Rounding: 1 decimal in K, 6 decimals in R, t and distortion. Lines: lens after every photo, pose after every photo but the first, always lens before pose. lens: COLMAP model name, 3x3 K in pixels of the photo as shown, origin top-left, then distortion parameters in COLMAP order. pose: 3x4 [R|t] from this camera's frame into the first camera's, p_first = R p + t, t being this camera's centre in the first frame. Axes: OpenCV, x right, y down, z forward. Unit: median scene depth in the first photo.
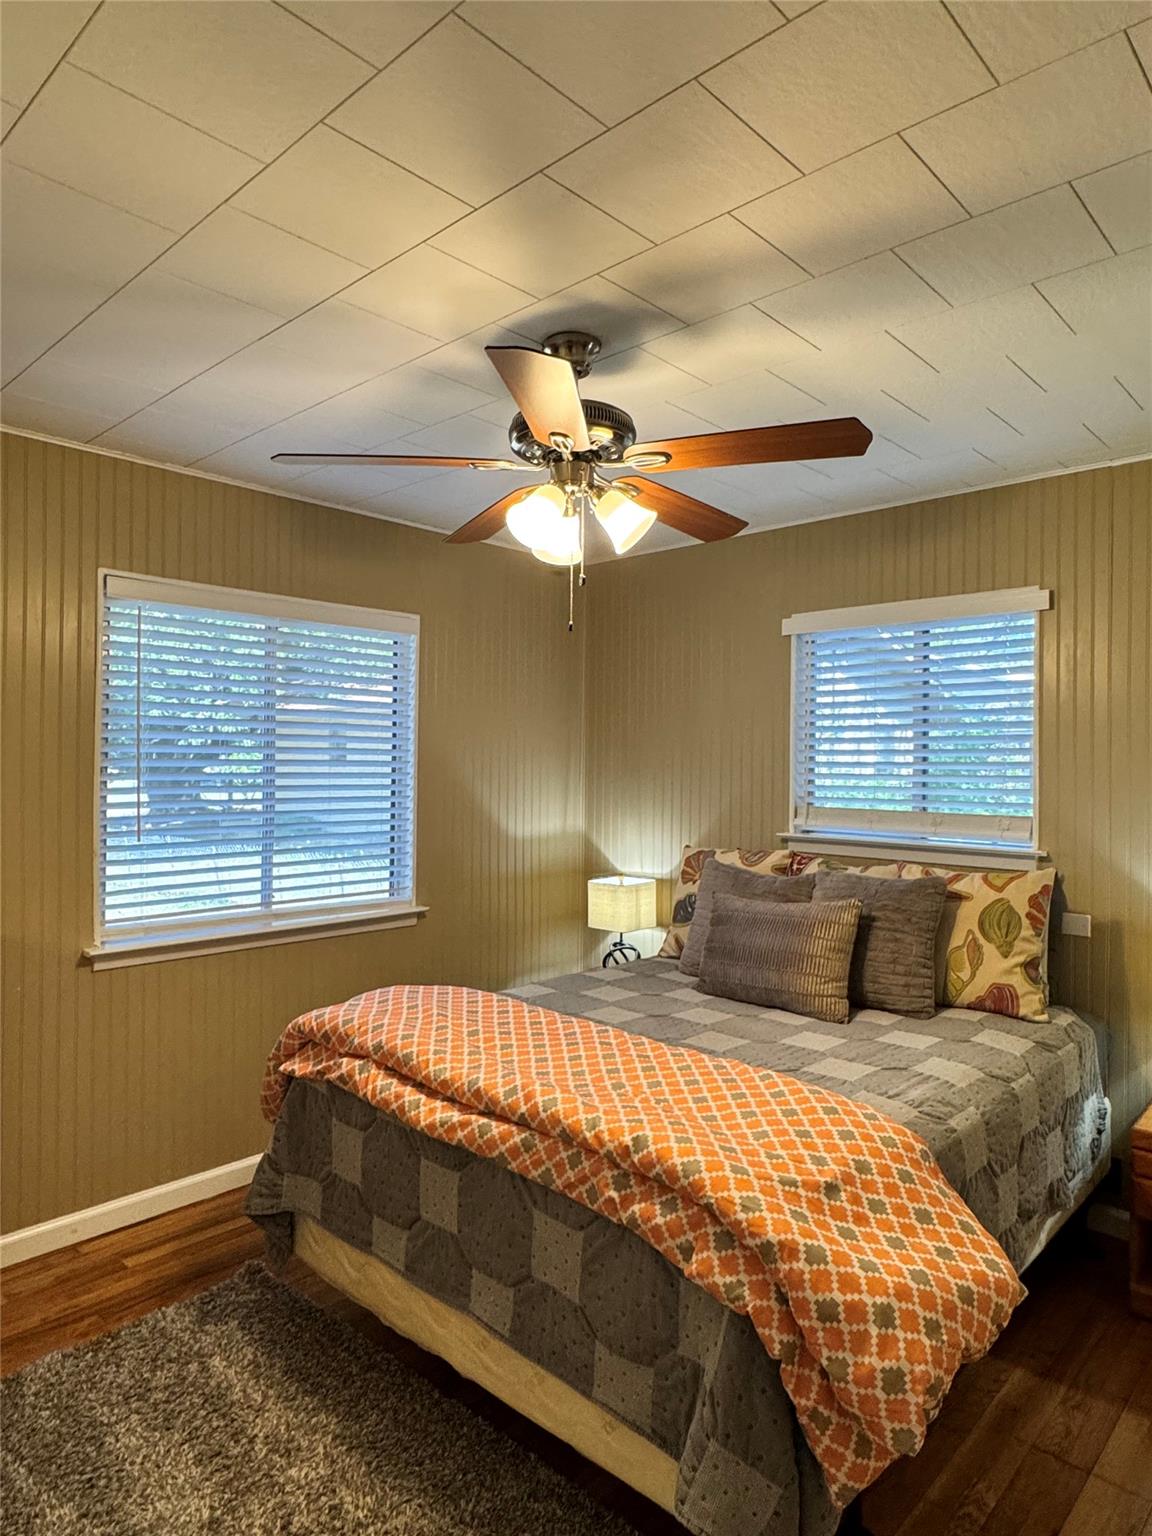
lens RADIAL K [[940.8, 0, 575.0], [0, 940.8, 764.8], [0, 0, 1]] dist [-0.003706, 0.002610]
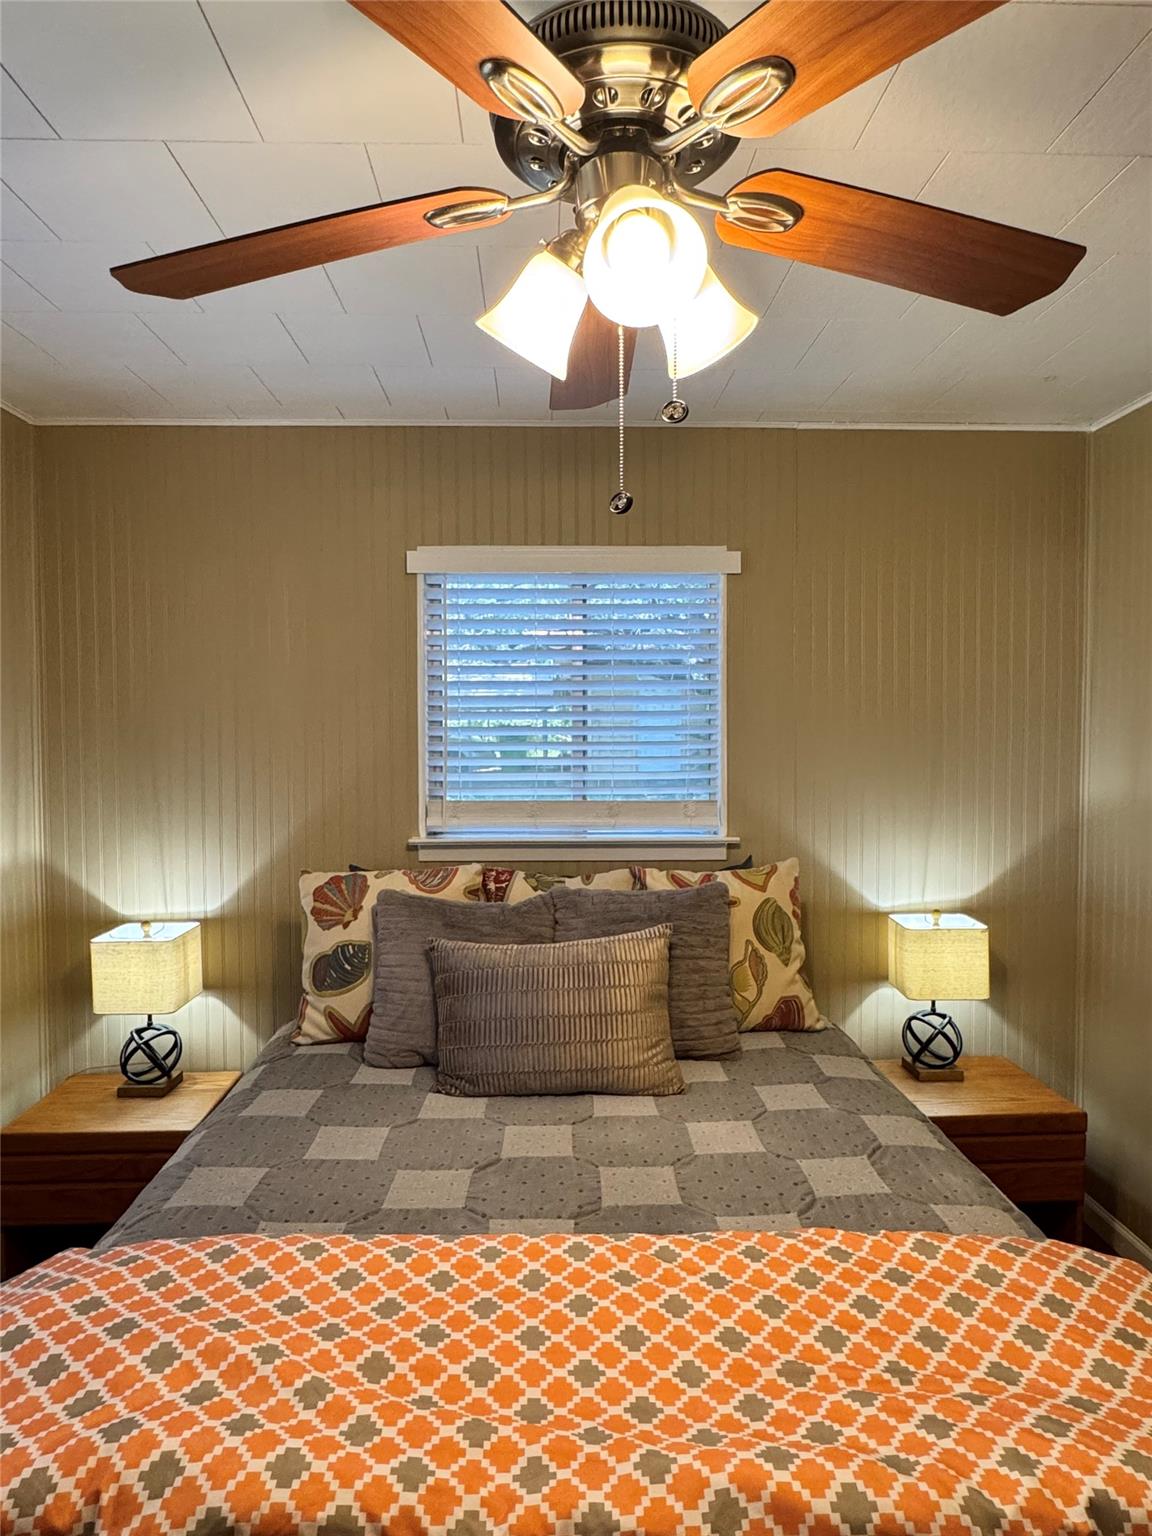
lens RADIAL K [[940.8, 0, 576.0], [0, 940.8, 766.2], [0, 0, 1]] dist [-0.003706, 0.002610]
pose [[0.704580, -0.038668, 0.708570, -0.293012], [0.010827, 0.998984, 0.043750, -0.022369], [-0.709542, -0.023153, 0.704283, 0.510703]]
